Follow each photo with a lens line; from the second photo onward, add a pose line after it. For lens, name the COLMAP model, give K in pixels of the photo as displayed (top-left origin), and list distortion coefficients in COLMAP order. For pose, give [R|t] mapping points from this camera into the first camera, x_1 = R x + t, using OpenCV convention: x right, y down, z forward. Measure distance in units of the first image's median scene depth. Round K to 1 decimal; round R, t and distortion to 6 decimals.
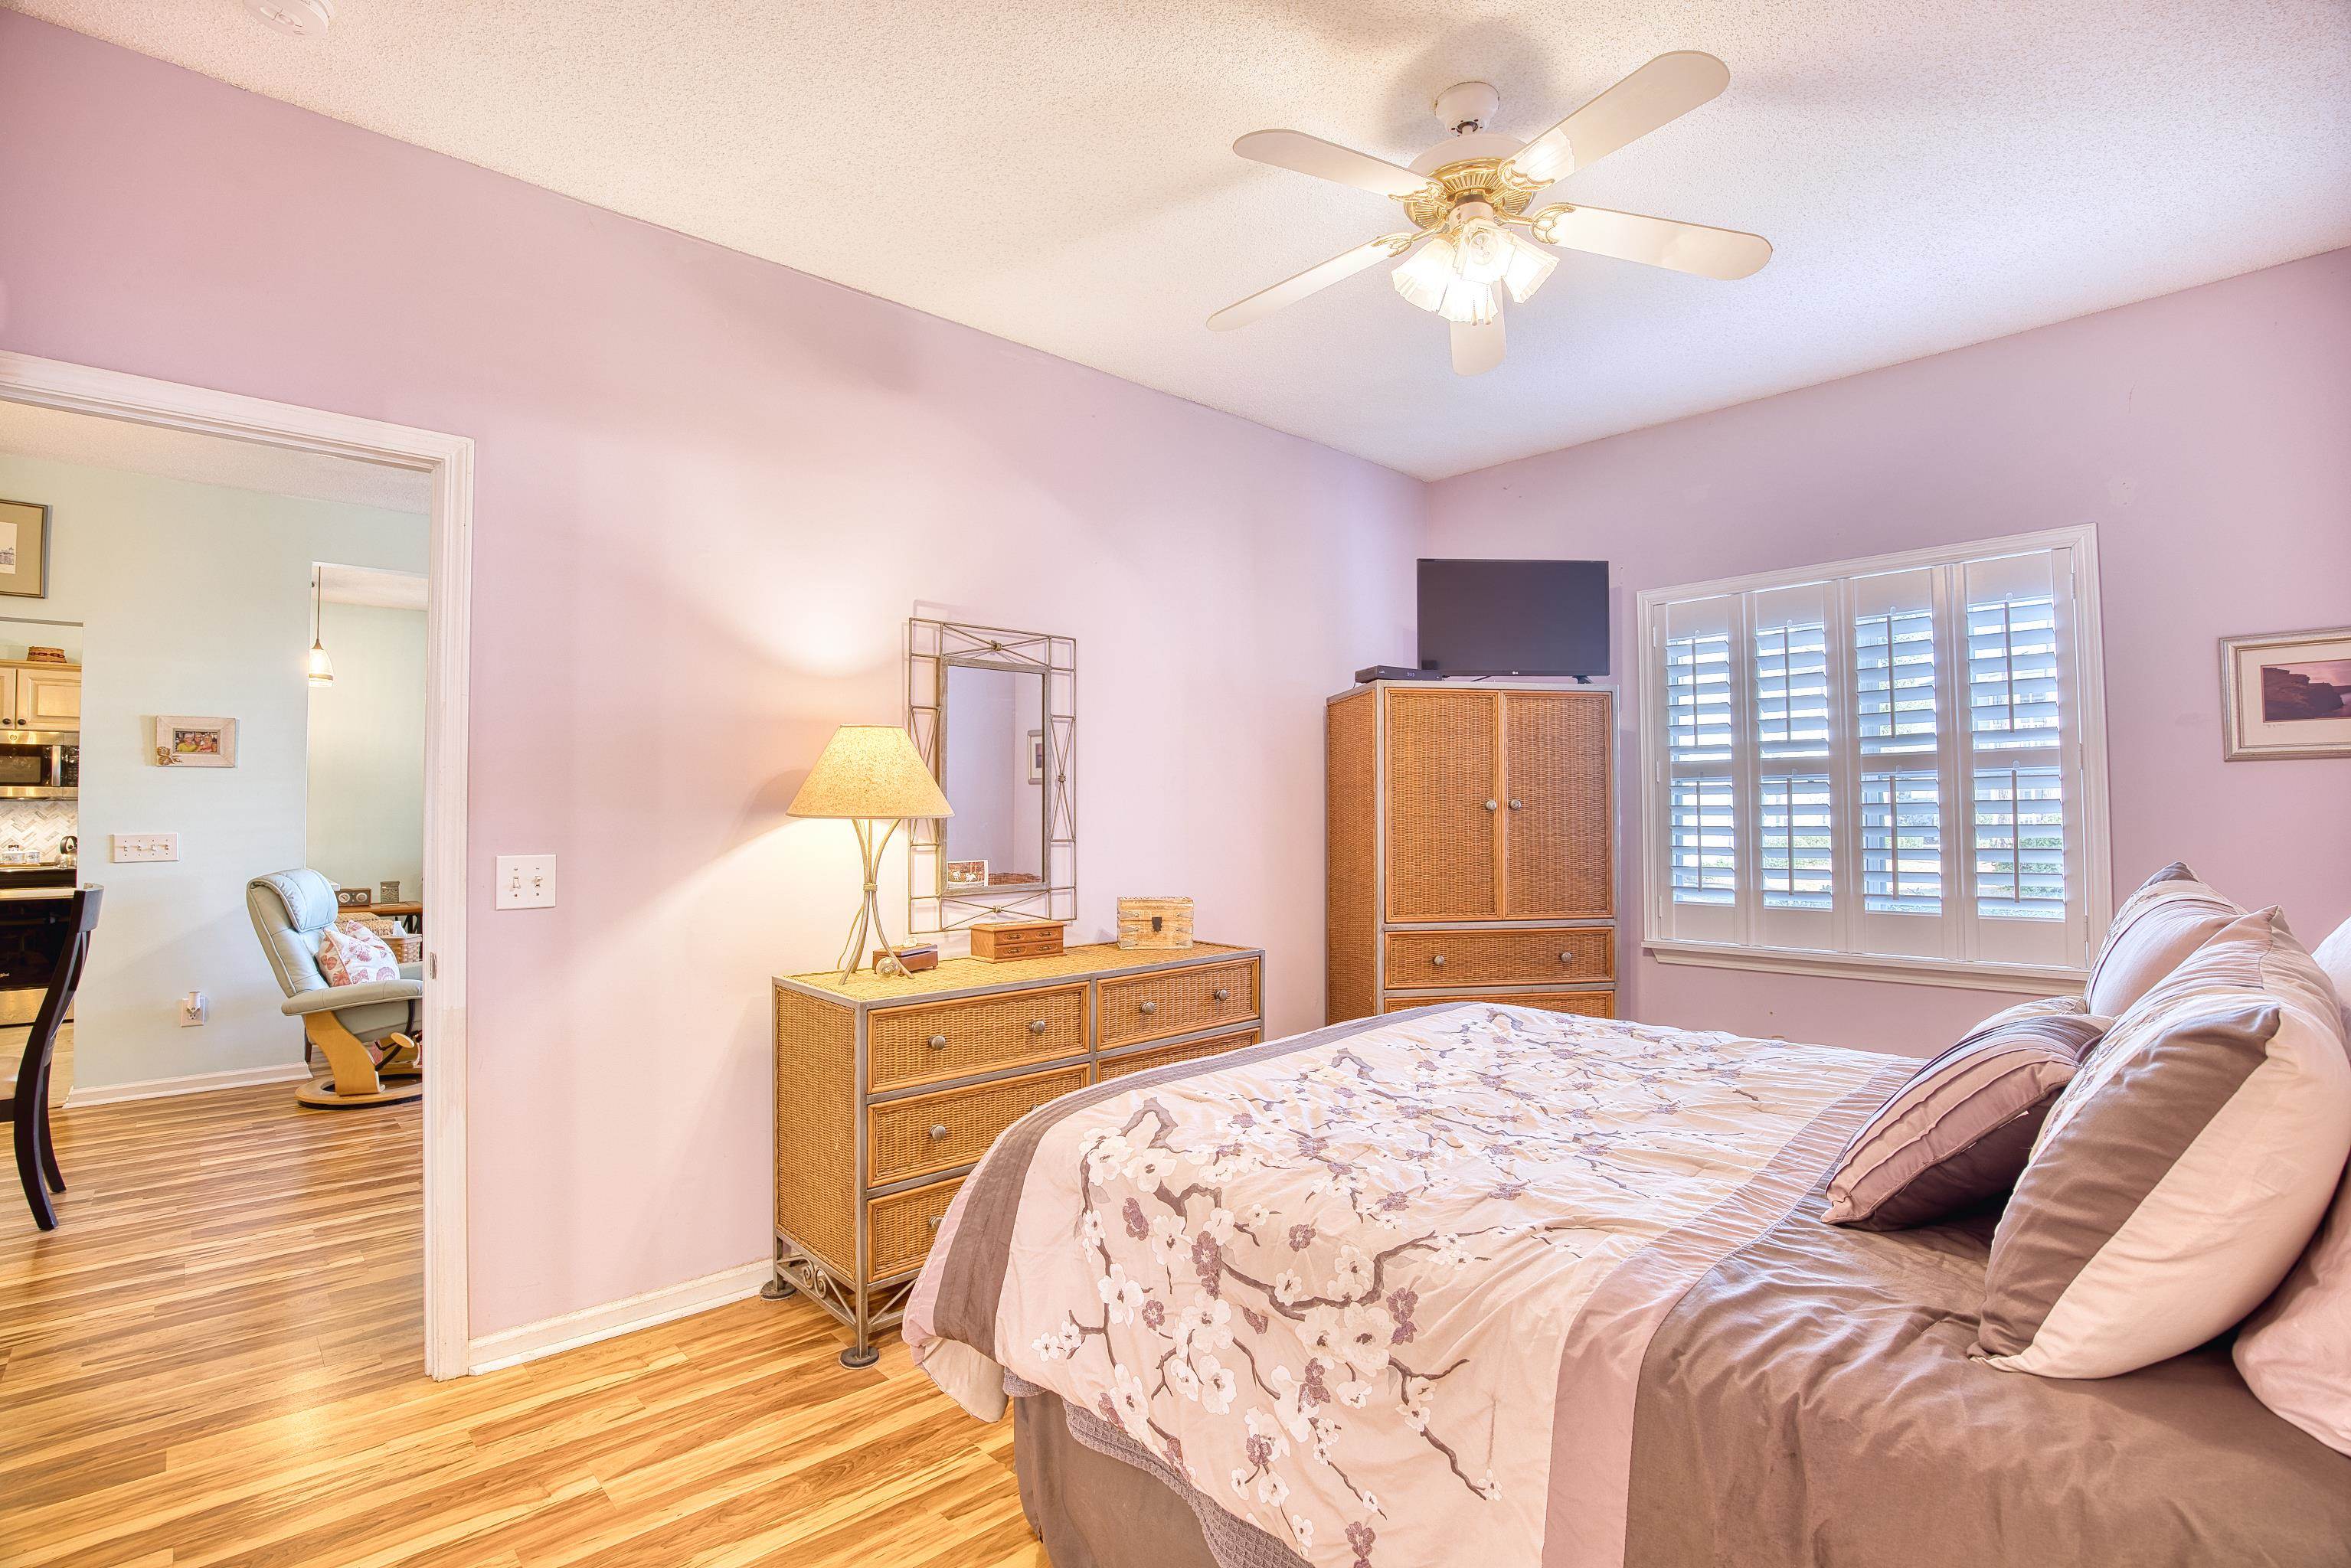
lens RADIAL K [[1114.4, 0, 1149.4], [0, 1114.4, 755.8], [0, 0, 1]] dist [-0.061514, 0.016070]
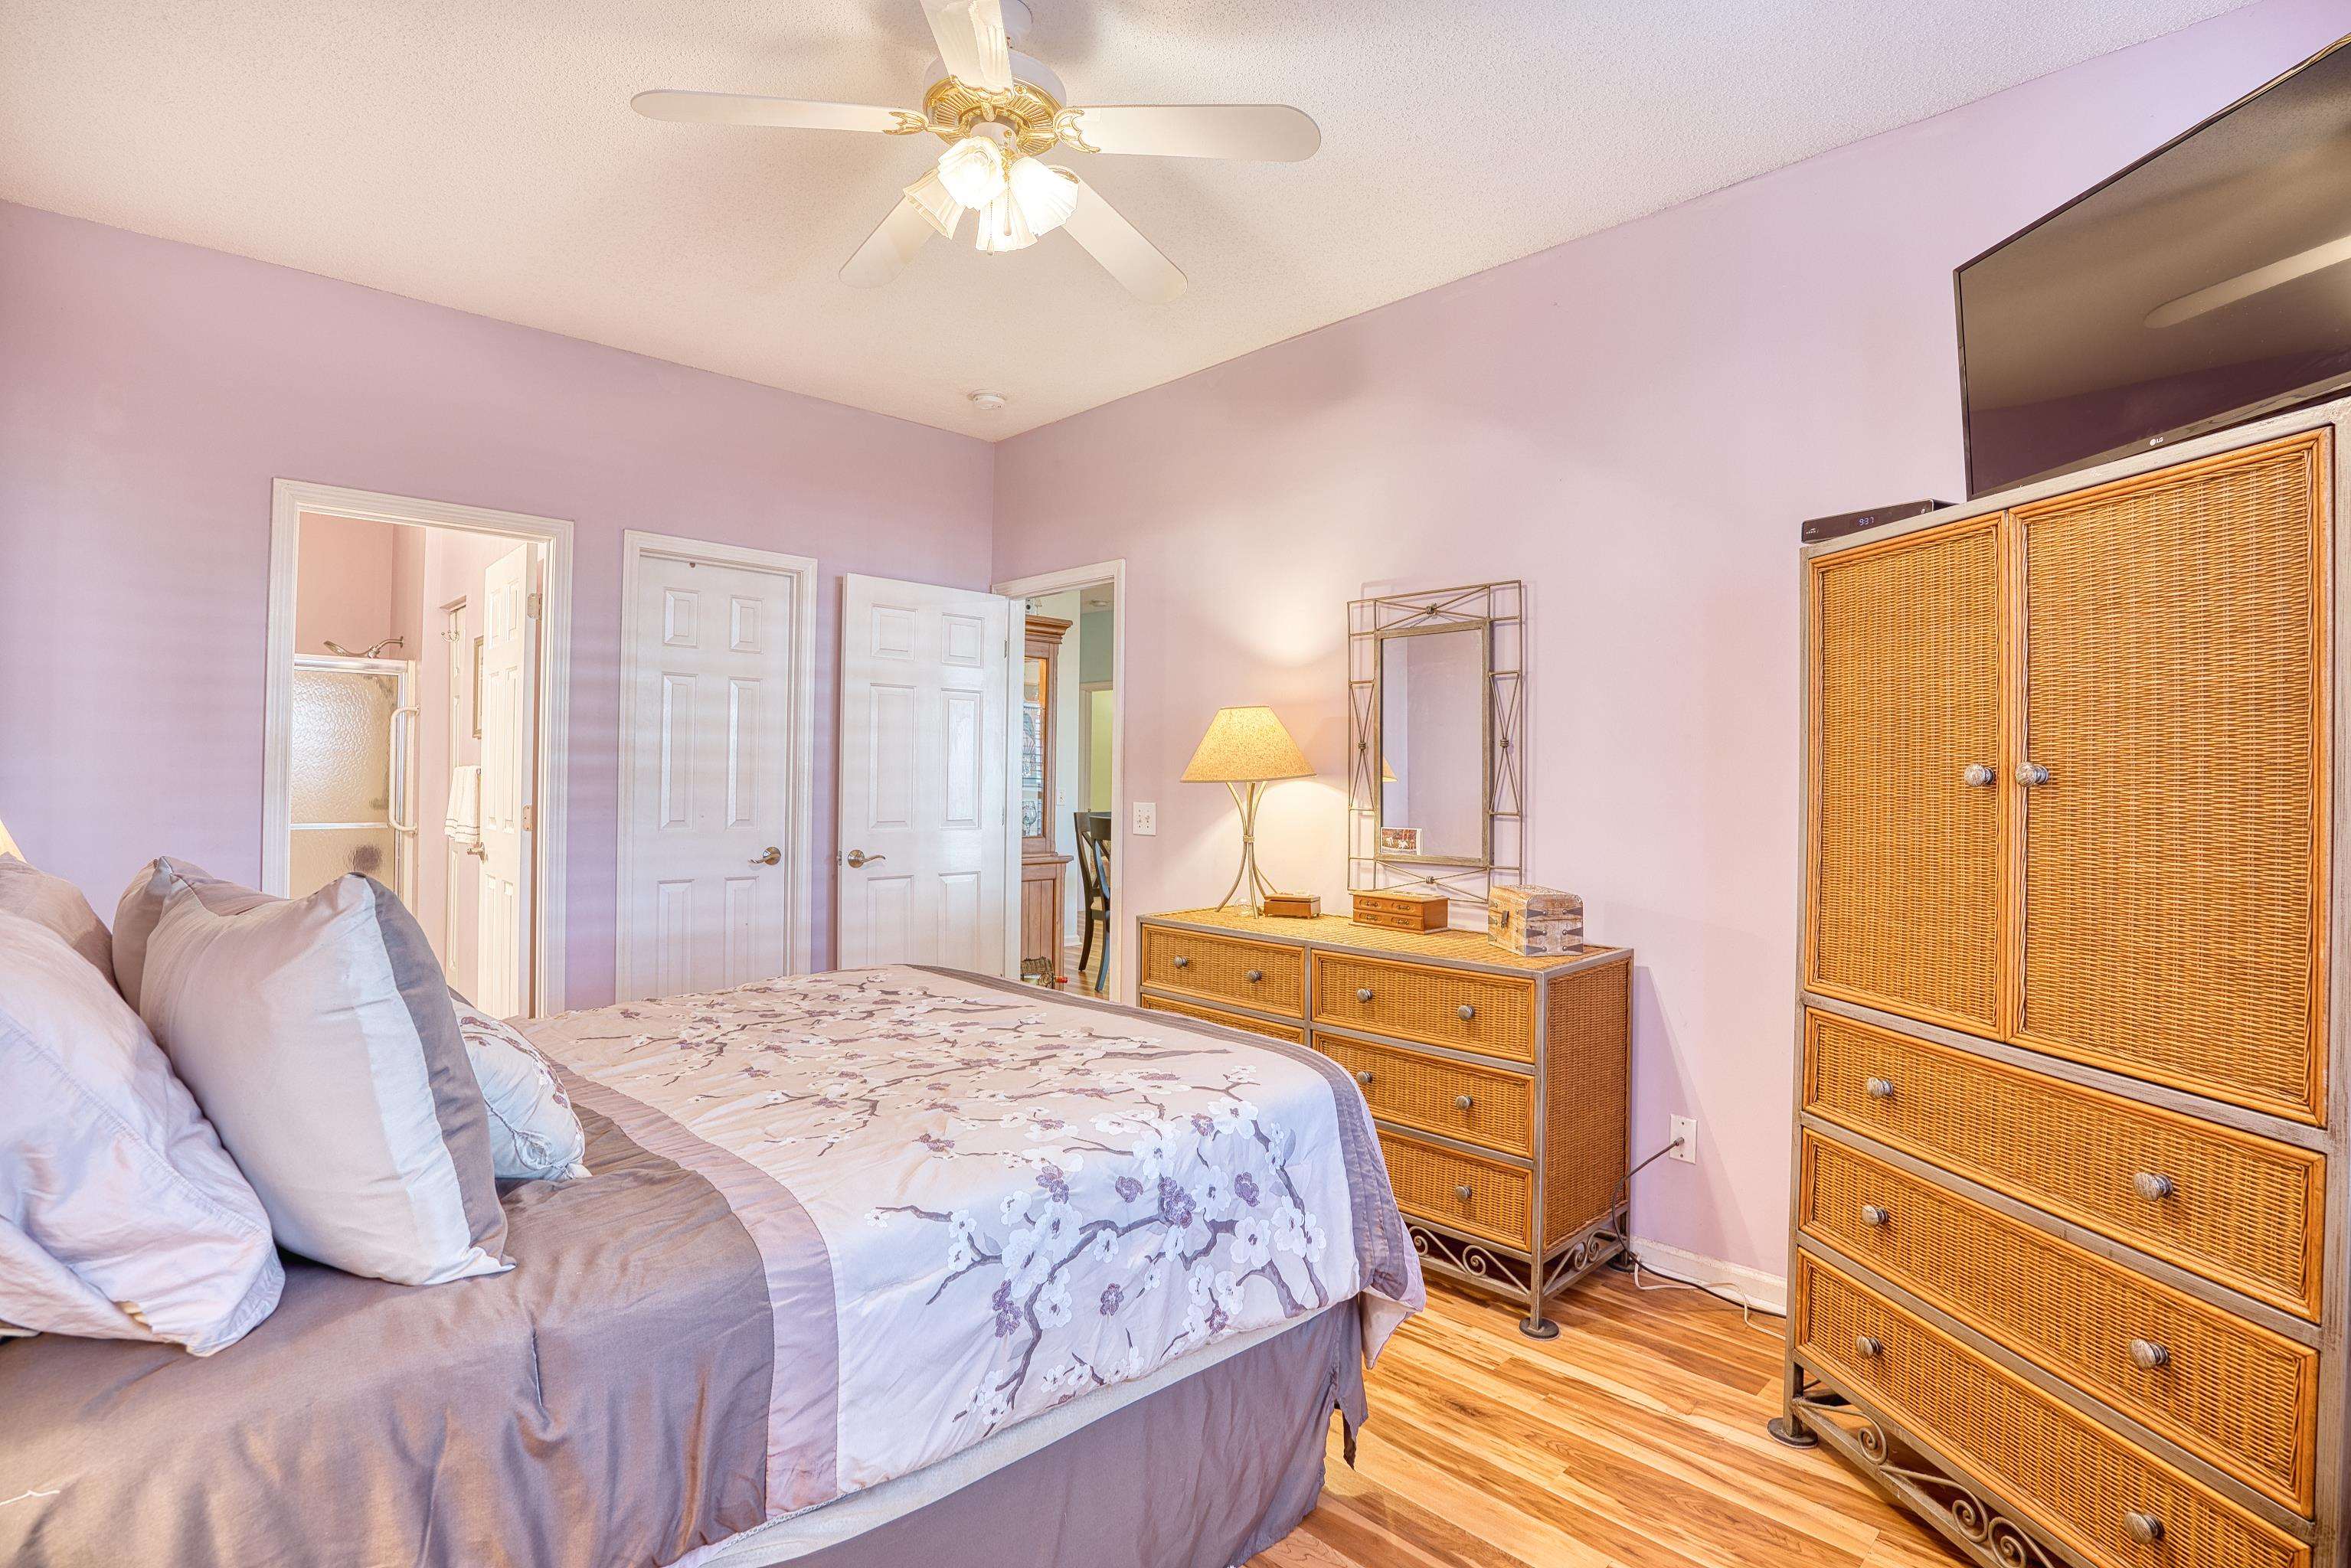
lens RADIAL K [[1114.4, 0, 1180.3], [0, 1114.4, 780.5], [0, 0, 1]] dist [-0.061514, 0.016070]
pose [[0.021798, 0.005252, -0.999749, 0.830876], [0.034567, 0.999384, 0.006004, 0.036808], [0.999165, -0.034689, 0.021603, 0.761228]]
